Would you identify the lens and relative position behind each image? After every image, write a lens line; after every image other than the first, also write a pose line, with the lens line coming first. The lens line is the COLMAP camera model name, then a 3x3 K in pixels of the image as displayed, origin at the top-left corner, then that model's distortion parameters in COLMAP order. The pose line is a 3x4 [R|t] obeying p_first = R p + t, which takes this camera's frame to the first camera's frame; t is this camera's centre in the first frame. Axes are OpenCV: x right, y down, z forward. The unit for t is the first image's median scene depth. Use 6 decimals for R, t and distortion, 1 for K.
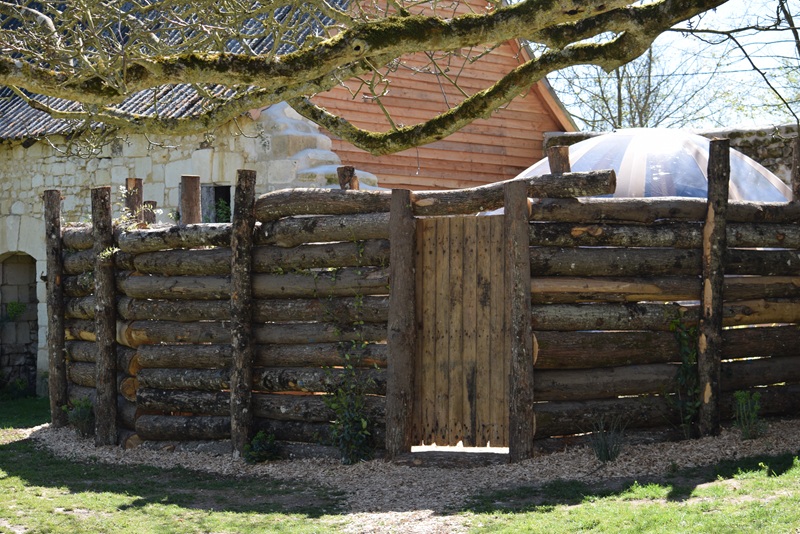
lens RADIAL K [[1911.5, 0, 400.1], [0, 1911.5, 267.6], [0, 0, 1]] dist [-0.025691, 0.000000]
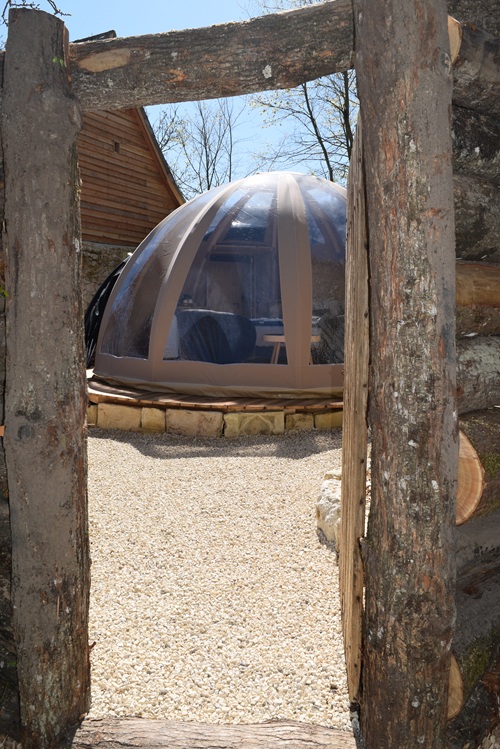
lens RADIAL K [[589.4, 0, 251.0], [0, 589.4, 374.7], [0, 0, 1]] dist [-0.081577, 0.010969]
pose [[0.963984, -0.032285, 0.263993, 0.009262], [-0.001410, 0.991971, 0.126461, 0.012266], [-0.265956, -0.122279, 0.956198, 0.910754]]
